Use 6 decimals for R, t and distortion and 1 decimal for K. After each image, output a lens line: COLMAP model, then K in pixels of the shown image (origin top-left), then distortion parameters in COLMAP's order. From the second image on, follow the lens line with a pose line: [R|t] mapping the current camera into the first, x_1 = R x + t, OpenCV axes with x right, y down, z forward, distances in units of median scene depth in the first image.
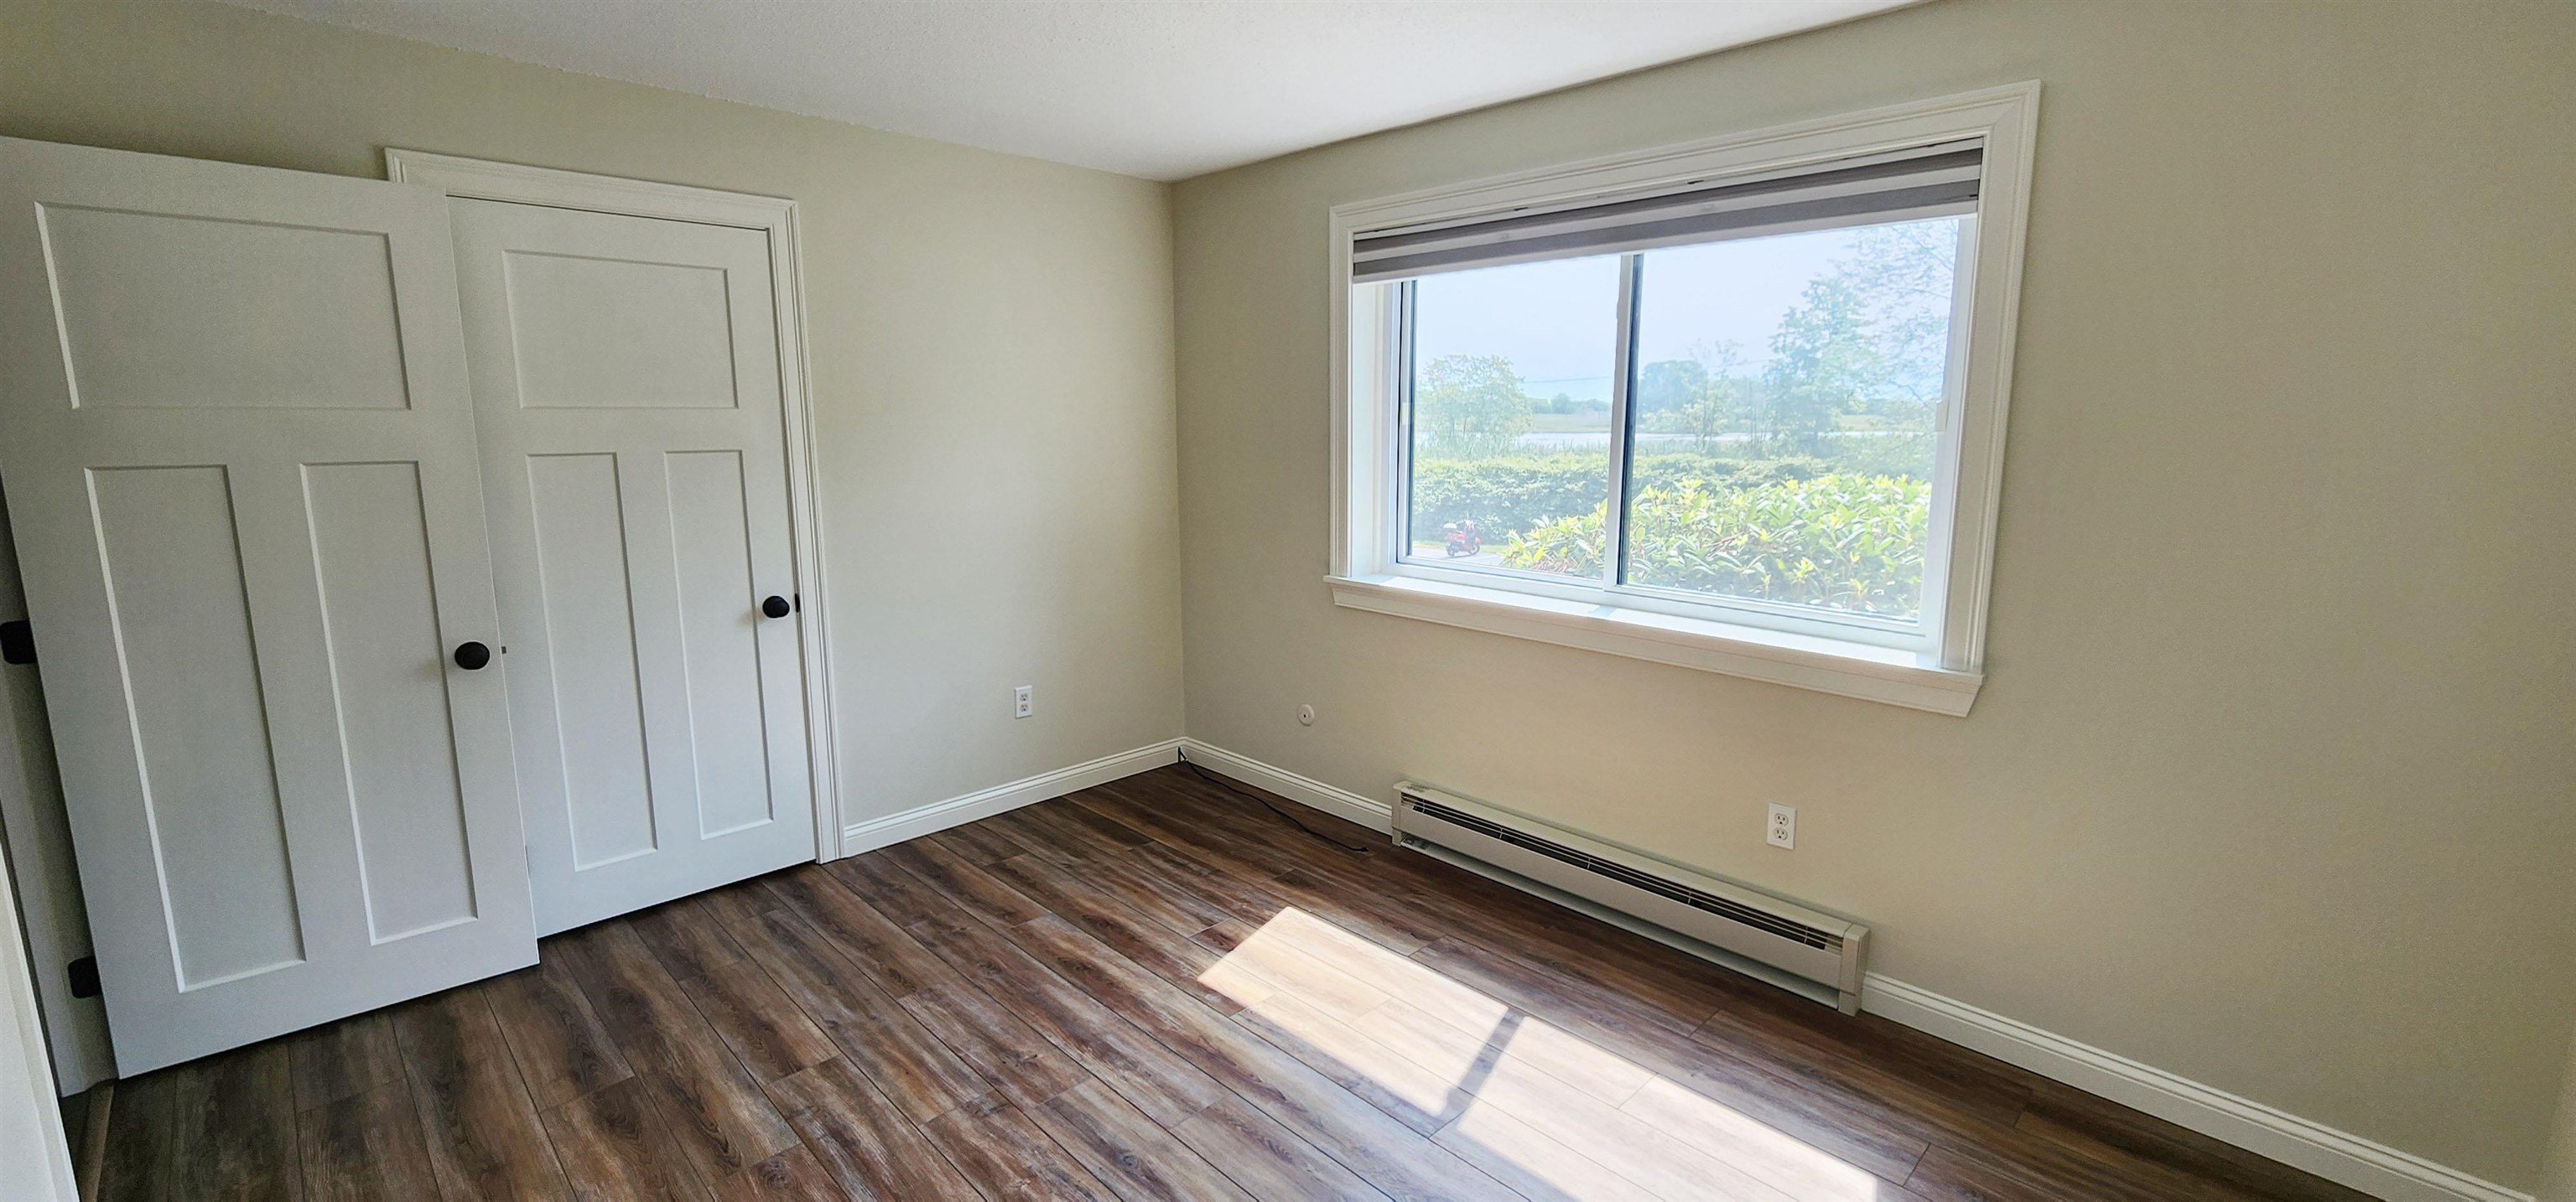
lens RADIAL K [[1119.9, 0, 1288.0], [0, 1119.9, 601.0], [0, 0, 1]] dist [-0.001308, 0.000008]
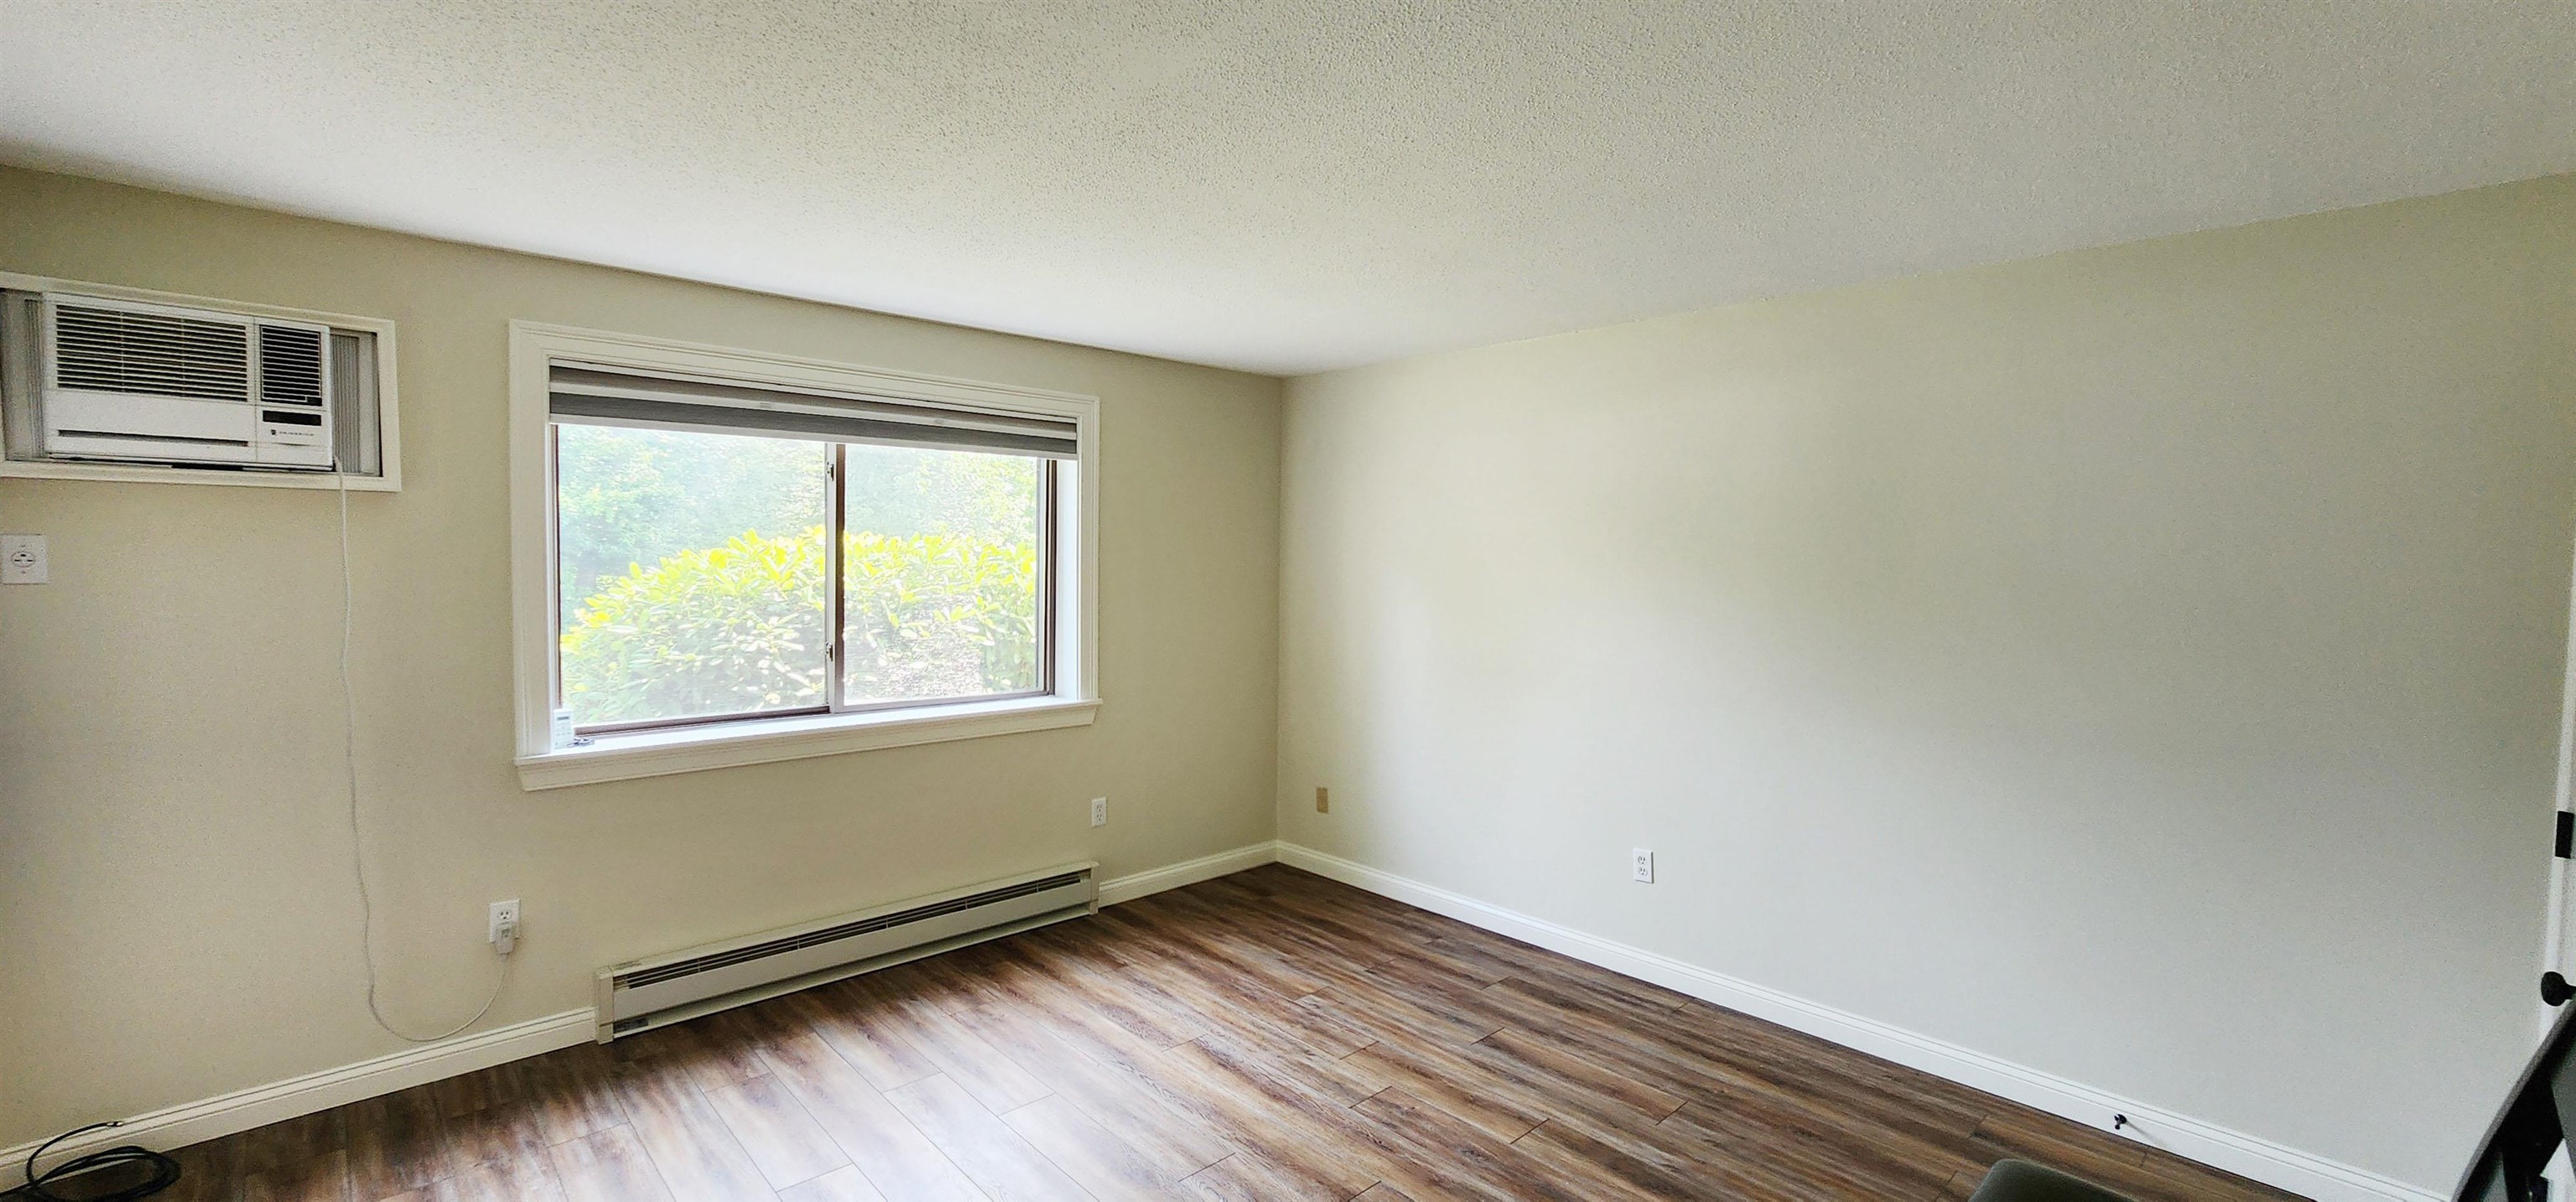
lens RADIAL K [[1056.6, 0, 1288.0], [0, 1056.6, 601.0], [0, 0, 1]] dist [-0.002050, 0.000121]
pose [[0.014742, -0.041296, 0.999038, -1.056279], [0.154454, 0.987248, 0.038529, -0.111409], [-0.987890, 0.153738, 0.020933, 0.595113]]
